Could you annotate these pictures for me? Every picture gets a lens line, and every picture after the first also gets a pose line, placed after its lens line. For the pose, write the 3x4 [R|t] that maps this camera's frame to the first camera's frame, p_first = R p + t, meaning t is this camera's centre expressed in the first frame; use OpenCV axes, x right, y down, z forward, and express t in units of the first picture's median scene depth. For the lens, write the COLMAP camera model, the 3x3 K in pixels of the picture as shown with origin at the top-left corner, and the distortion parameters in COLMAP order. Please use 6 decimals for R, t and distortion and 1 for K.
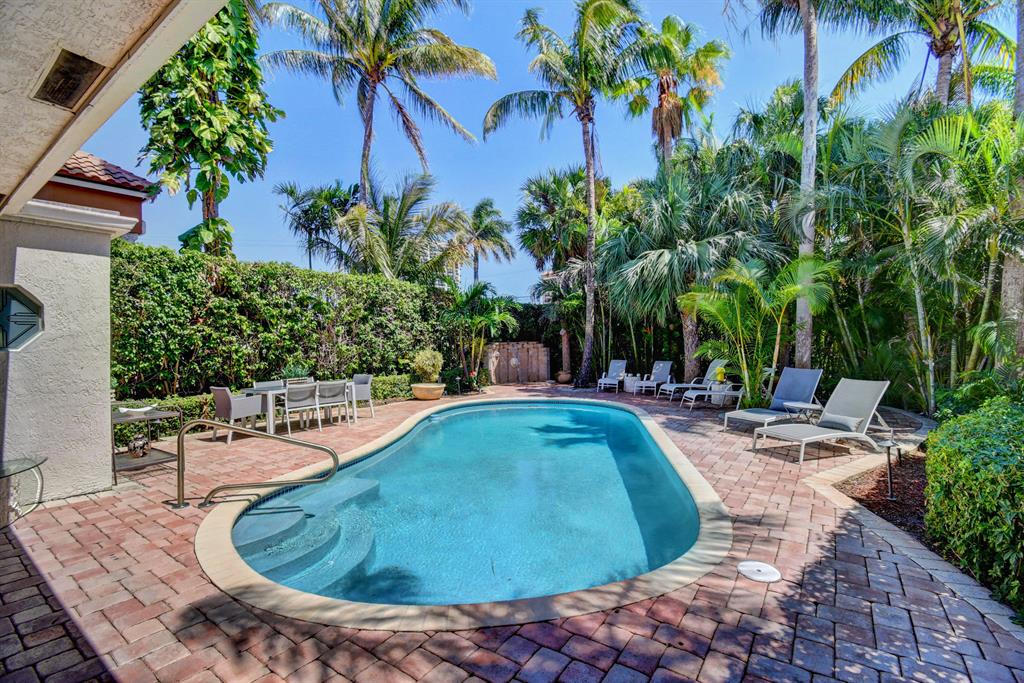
lens RADIAL K [[458.0, 0, 503.3], [0, 458.0, 342.6], [0, 0, 1]] dist [0.003345, -0.016881]
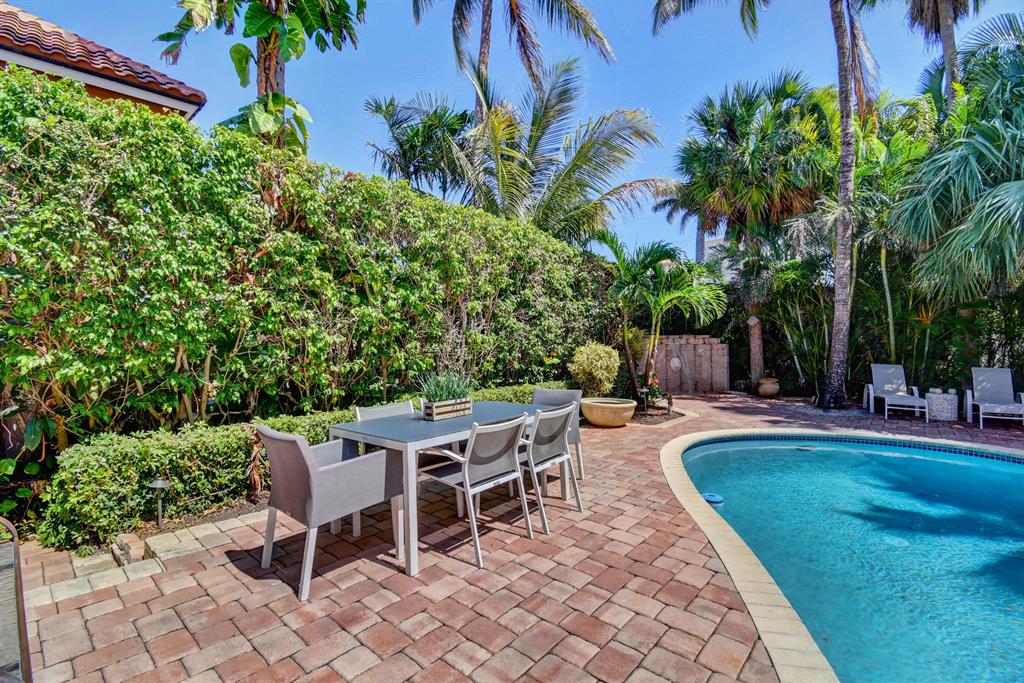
lens RADIAL K [[458.0, 0, 497.6], [0, 458.0, 344.5], [0, 0, 1]] dist [0.003345, -0.016881]
pose [[0.992154, 0.014679, -0.124154, -0.272883], [-0.013451, 0.999852, 0.010727, 0.015160], [0.124293, -0.008973, 0.992205, 0.445094]]
